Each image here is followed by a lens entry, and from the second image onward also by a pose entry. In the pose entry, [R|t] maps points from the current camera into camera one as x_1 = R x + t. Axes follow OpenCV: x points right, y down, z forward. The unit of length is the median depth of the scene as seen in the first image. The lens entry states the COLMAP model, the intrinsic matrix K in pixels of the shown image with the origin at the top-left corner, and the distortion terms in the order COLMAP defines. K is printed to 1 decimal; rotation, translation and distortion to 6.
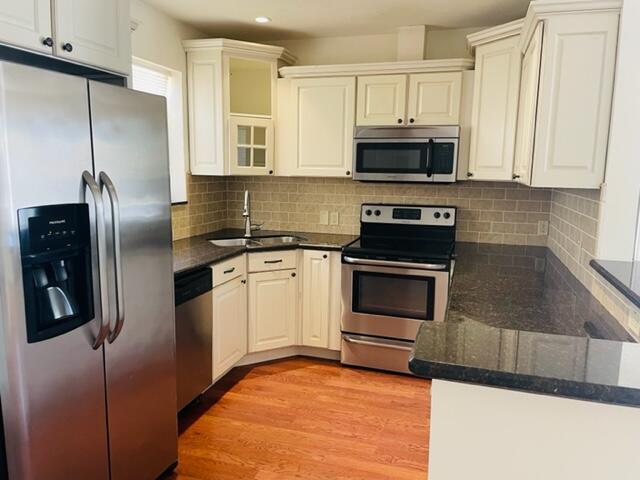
lens RADIAL K [[484.9, 0, 323.1], [0, 484.9, 232.8], [0, 0, 1]] dist [0.094167, -0.111200]
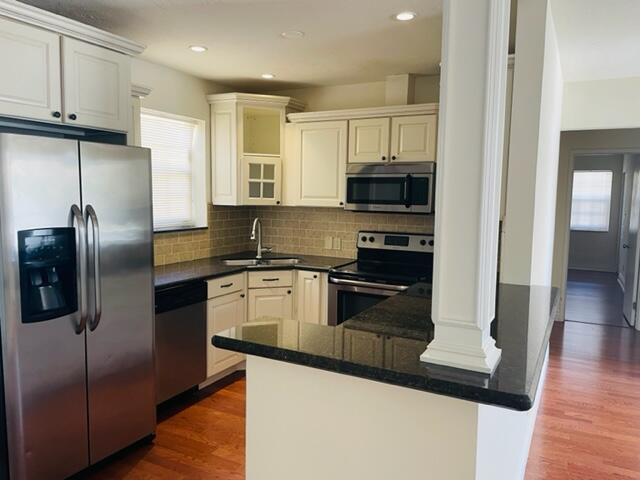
lens RADIAL K [[484.9, 0, 323.1], [0, 484.9, 232.8], [0, 0, 1]] dist [0.094167, -0.111200]
pose [[0.982875, 0.015034, -0.183657, 0.225159], [-0.025083, 0.998305, -0.052512, 0.005183], [0.182556, 0.056219, 0.981587, -0.116831]]
